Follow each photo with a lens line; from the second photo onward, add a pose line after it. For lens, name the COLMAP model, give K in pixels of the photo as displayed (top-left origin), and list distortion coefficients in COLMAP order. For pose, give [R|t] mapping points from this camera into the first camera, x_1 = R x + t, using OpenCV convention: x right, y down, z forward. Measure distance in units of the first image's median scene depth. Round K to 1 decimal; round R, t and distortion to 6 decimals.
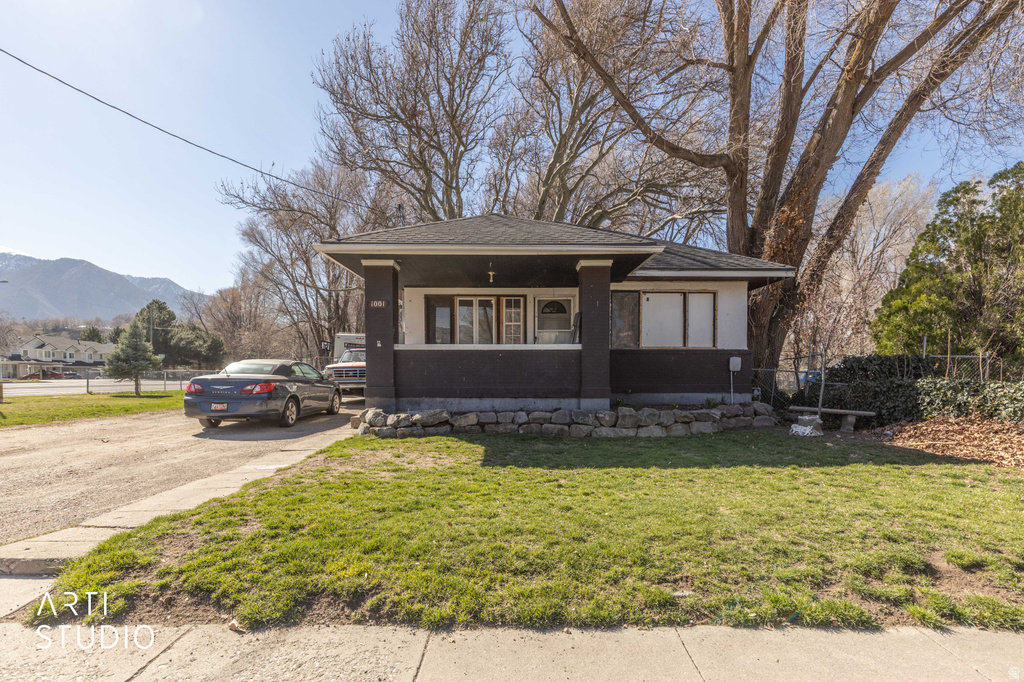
lens RADIAL K [[492.1, 0, 513.3], [0, 492.1, 376.5], [0, 0, 1]] dist [-0.015694, -0.000993]
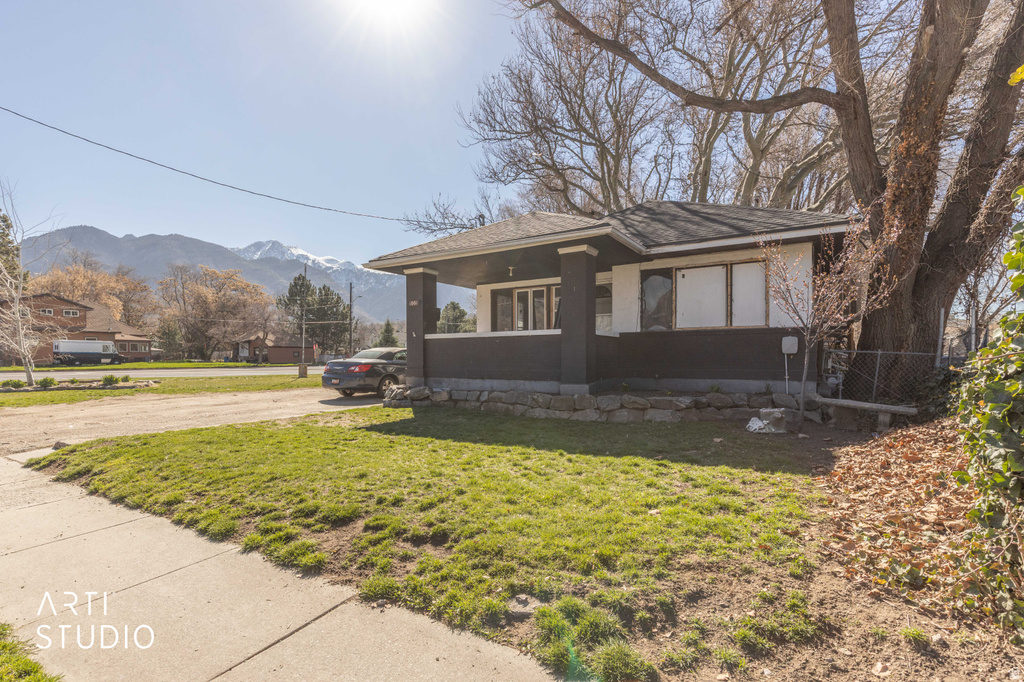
lens RADIAL K [[488.3, 0, 513.1], [0, 488.3, 347.3], [0, 0, 1]] dist [-0.003235, 0.000105]
pose [[0.844605, -0.014749, -0.535187, 0.493510], [-0.001201, 0.999566, -0.029442, 0.003031], [0.535389, 0.025509, 0.844220, 0.064497]]
